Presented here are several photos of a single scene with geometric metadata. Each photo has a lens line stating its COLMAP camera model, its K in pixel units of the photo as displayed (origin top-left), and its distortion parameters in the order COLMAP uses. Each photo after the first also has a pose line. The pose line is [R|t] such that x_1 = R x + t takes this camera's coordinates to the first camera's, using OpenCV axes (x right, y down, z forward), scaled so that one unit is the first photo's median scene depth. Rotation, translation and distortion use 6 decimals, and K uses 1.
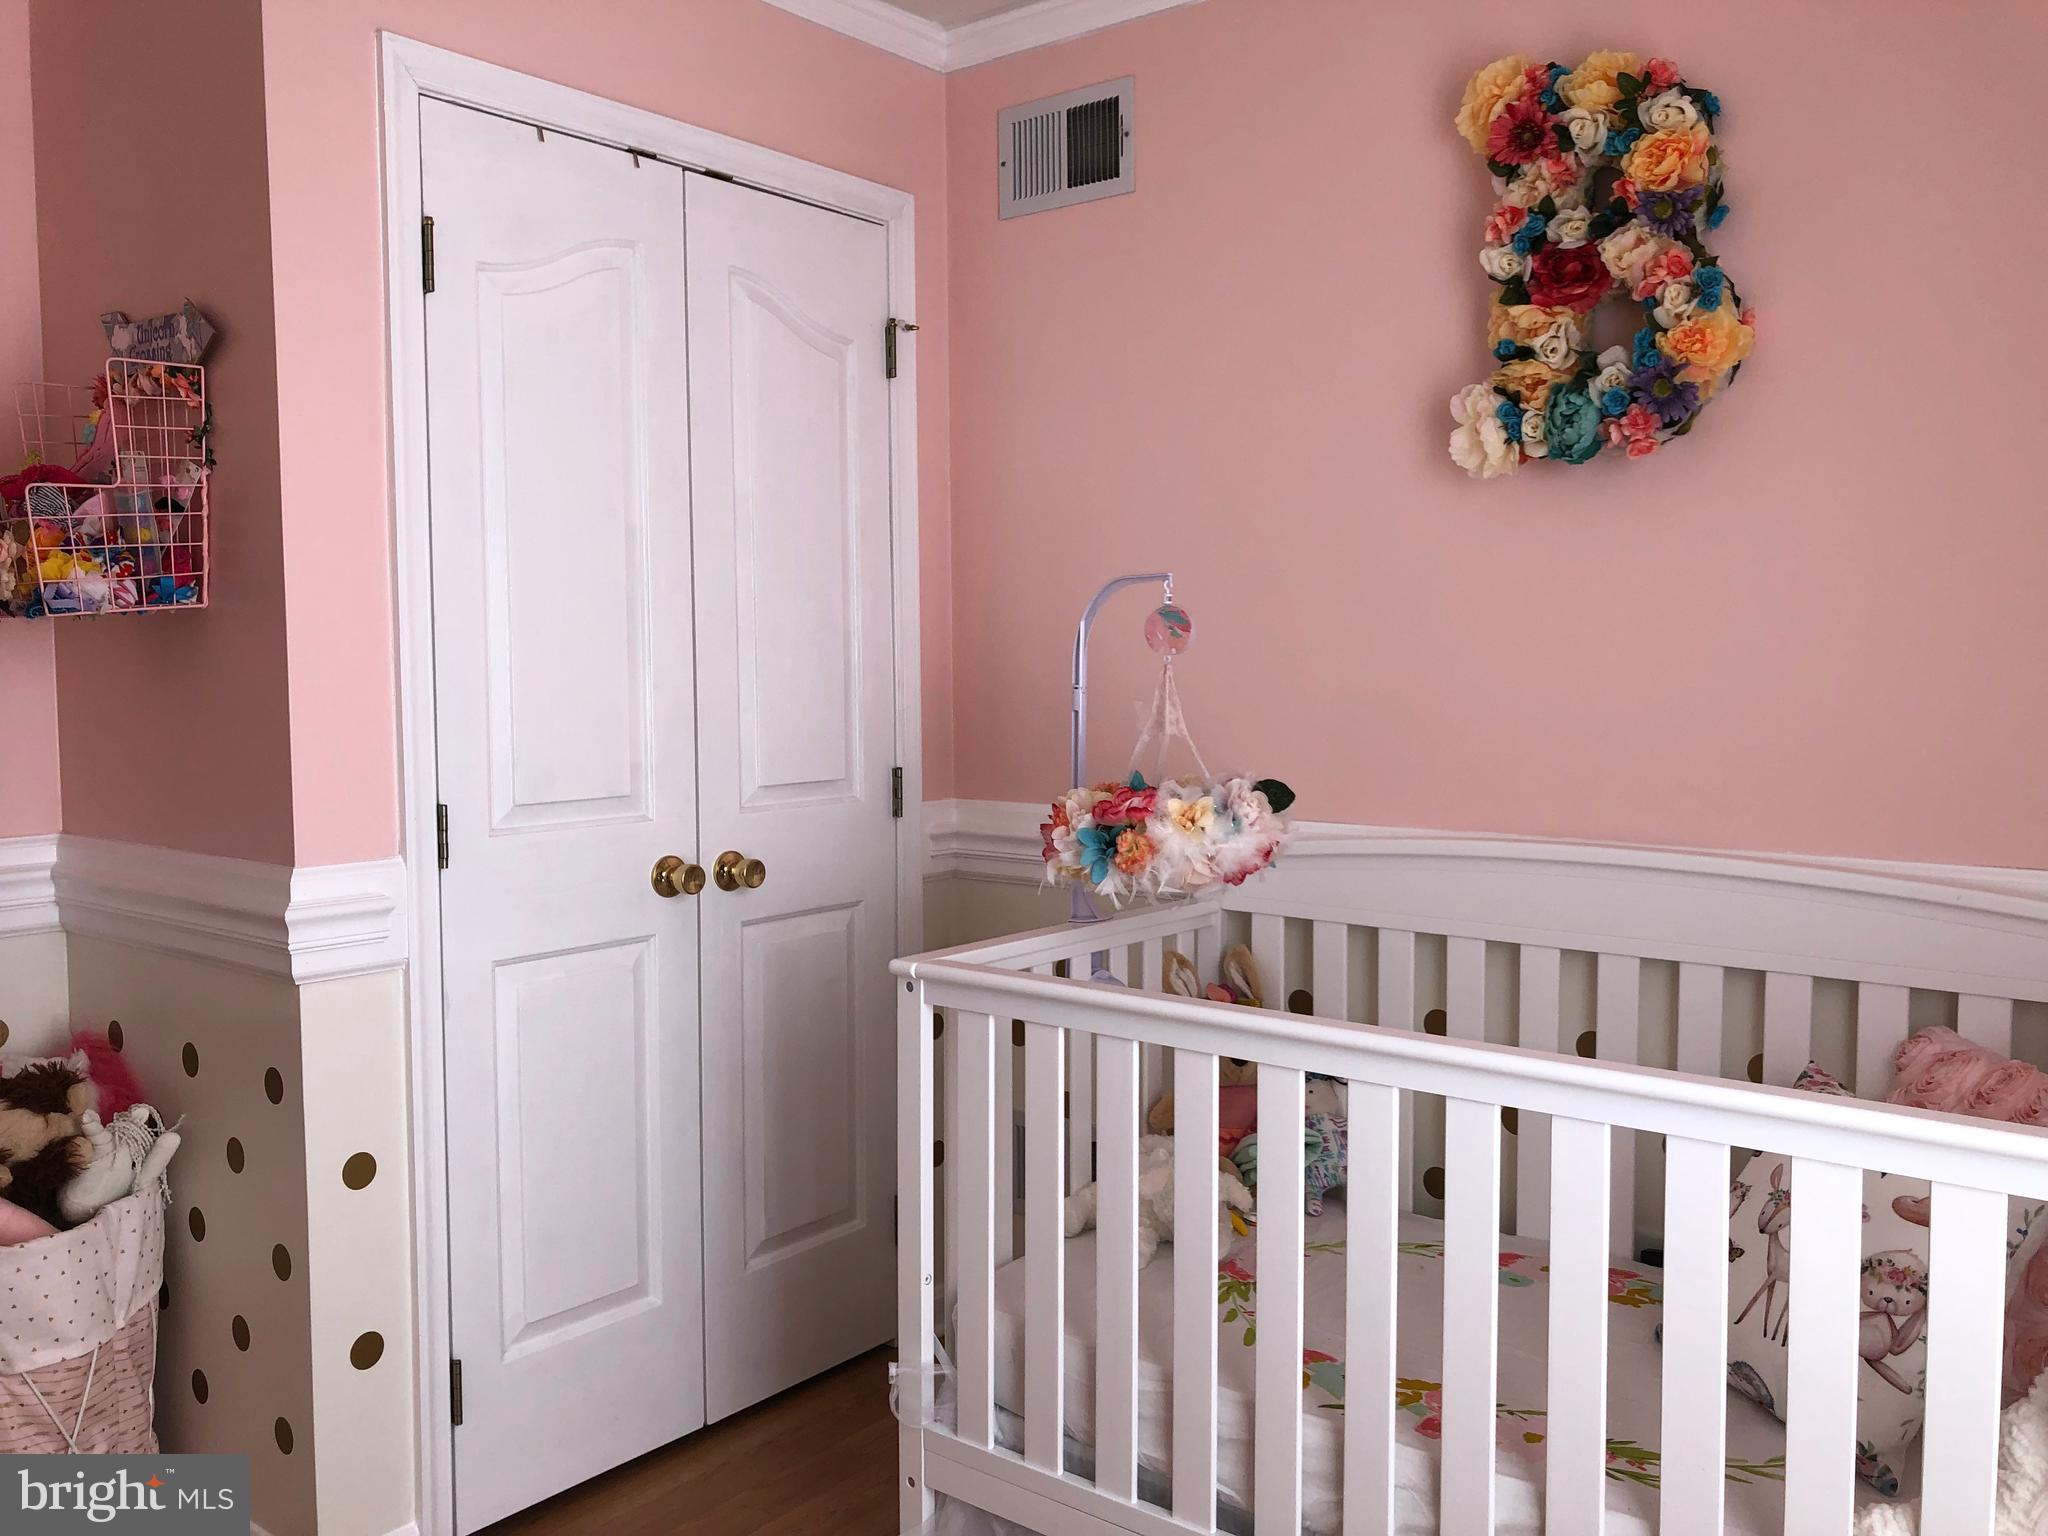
lens RADIAL K [[1661.8, 0, 1018.8], [0, 1661.8, 773.9], [0, 0, 1]] dist [0.016591, -0.036993]
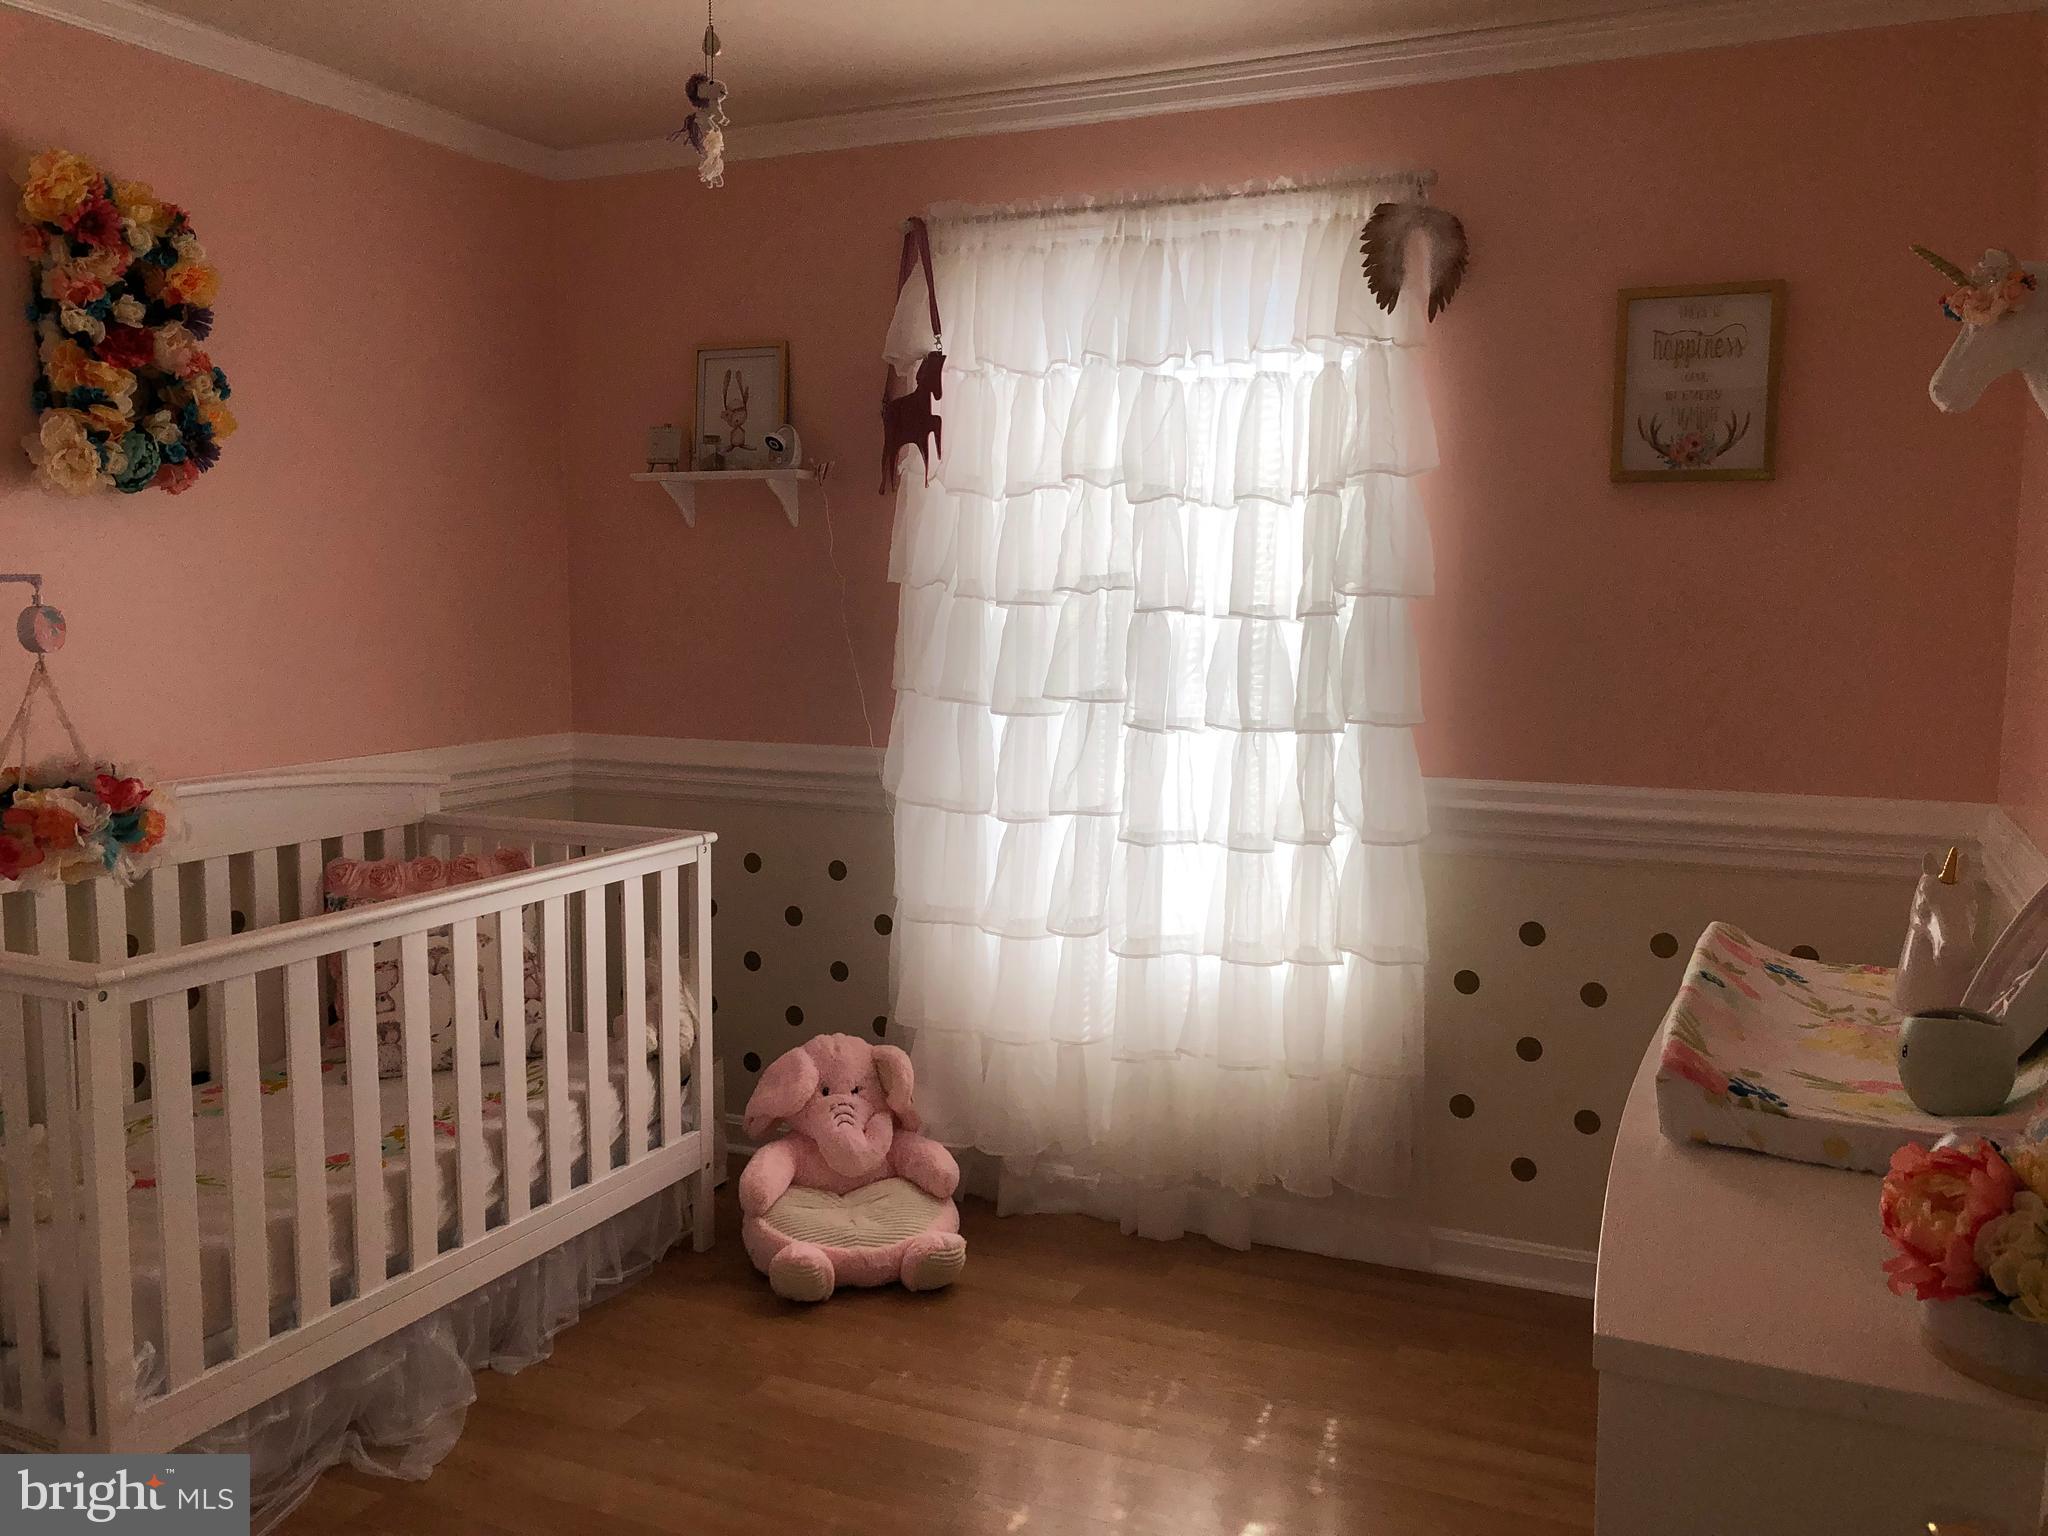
lens RADIAL K [[1661.8, 0, 1022.3], [0, 1661.8, 768.4], [0, 0, 1]] dist [0.016591, -0.036993]
pose [[-0.242530, -0.103646, 0.964591, -1.161356], [0.065101, 0.990297, 0.122777, -0.093340], [-0.967957, 0.092573, -0.233430, 0.689901]]
